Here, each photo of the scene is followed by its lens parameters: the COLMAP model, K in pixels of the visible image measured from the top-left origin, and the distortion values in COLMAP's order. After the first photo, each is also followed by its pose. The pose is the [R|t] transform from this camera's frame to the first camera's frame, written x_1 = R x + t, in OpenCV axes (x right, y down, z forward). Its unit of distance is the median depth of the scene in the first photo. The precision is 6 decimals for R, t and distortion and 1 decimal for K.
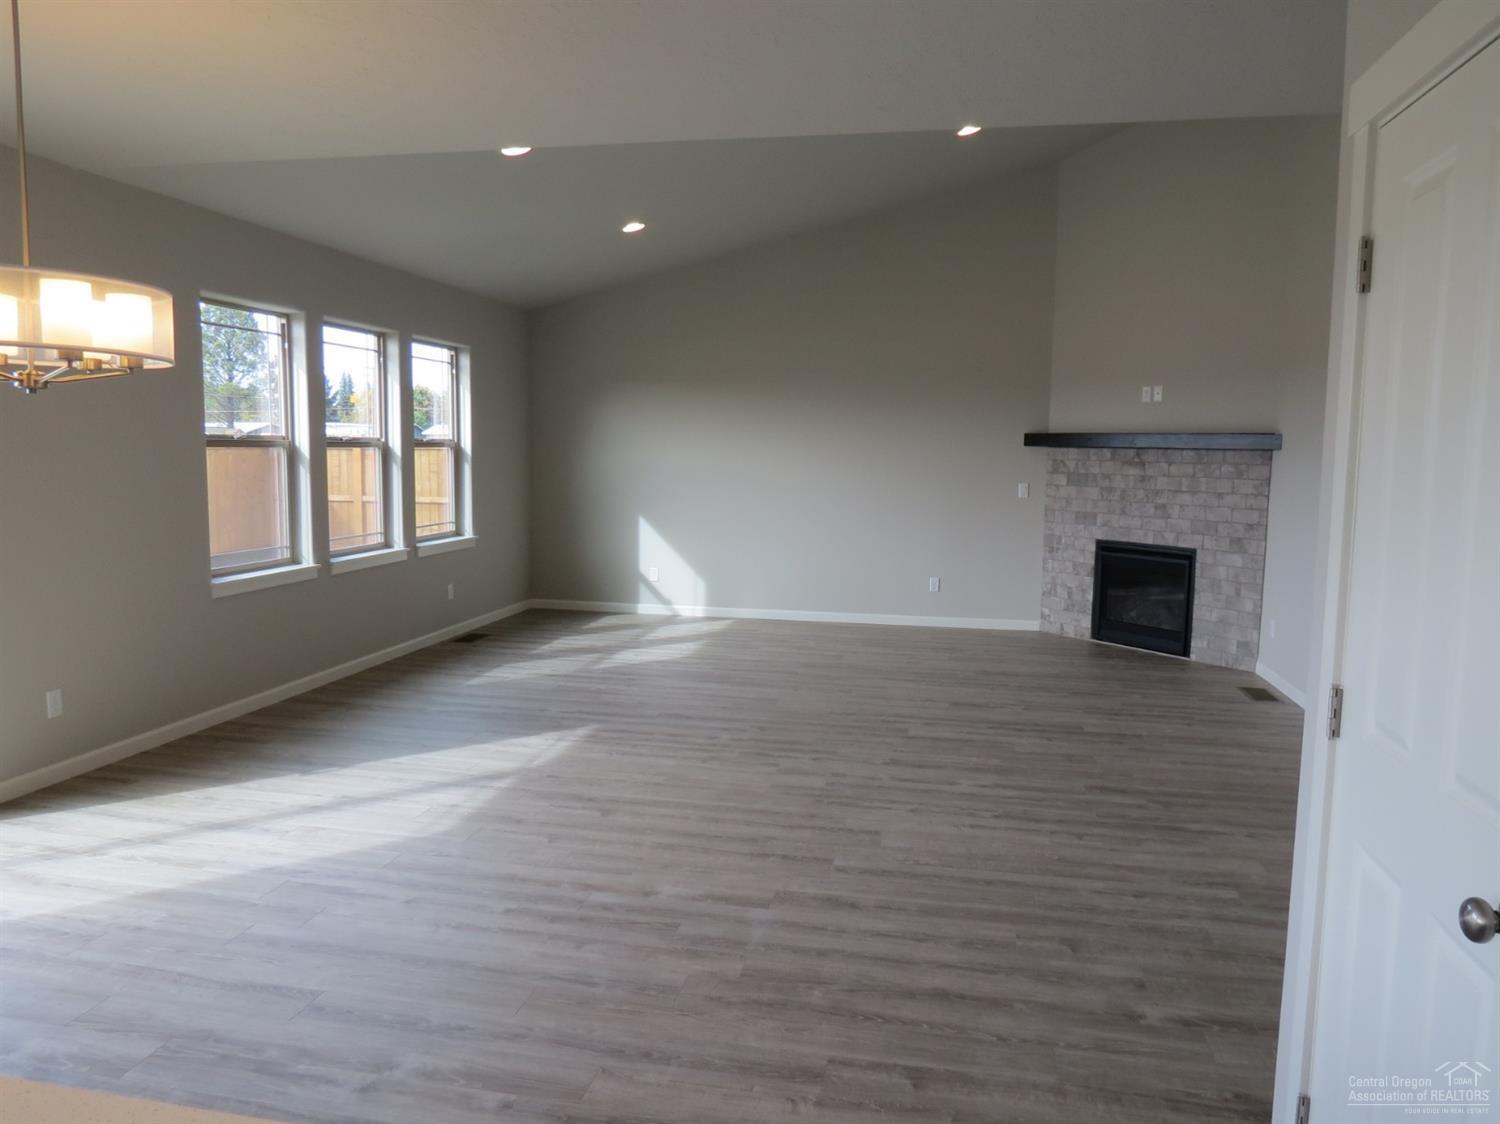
lens RADIAL K [[1061.5, 0, 750.0], [0, 1061.5, 562.0], [0, 0, 1]] dist [-0.033035, 0.007394]
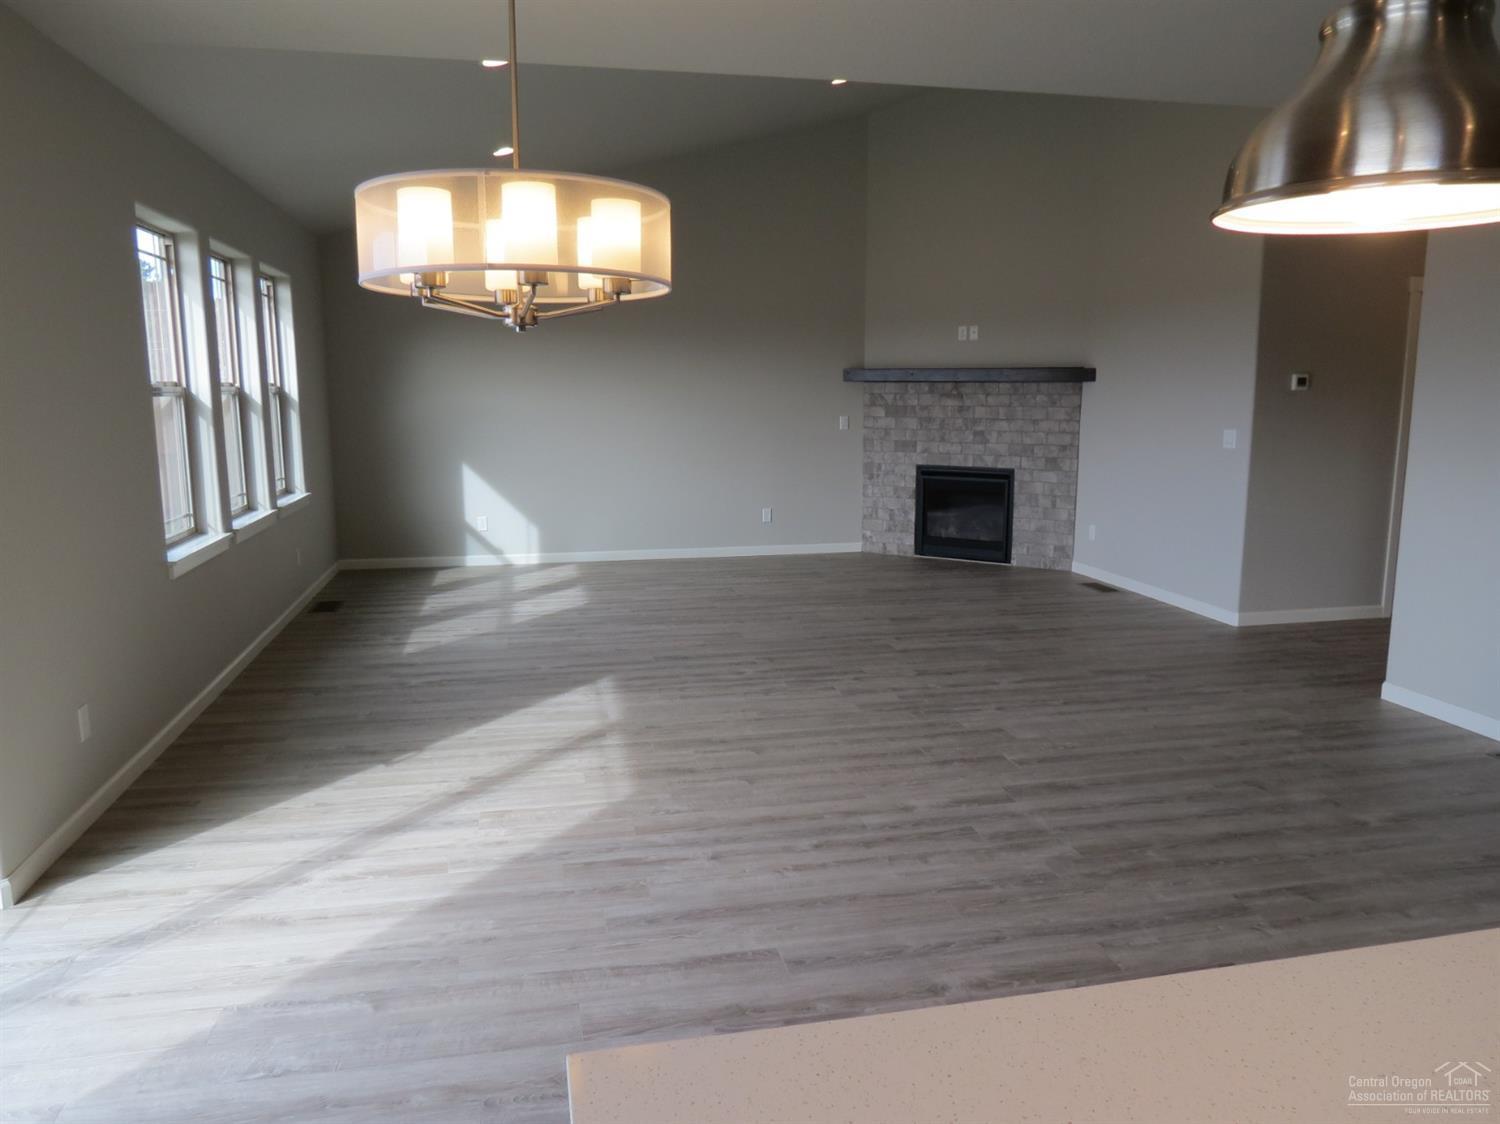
lens RADIAL K [[1061.5, 0, 750.0], [0, 1061.5, 562.0], [0, 0, 1]] dist [-0.033035, 0.007394]
pose [[0.918616, -0.079354, 0.387102, -0.404771], [0.056881, 0.995981, 0.069188, -0.010290], [-0.391037, -0.041538, 0.919437, 0.060406]]
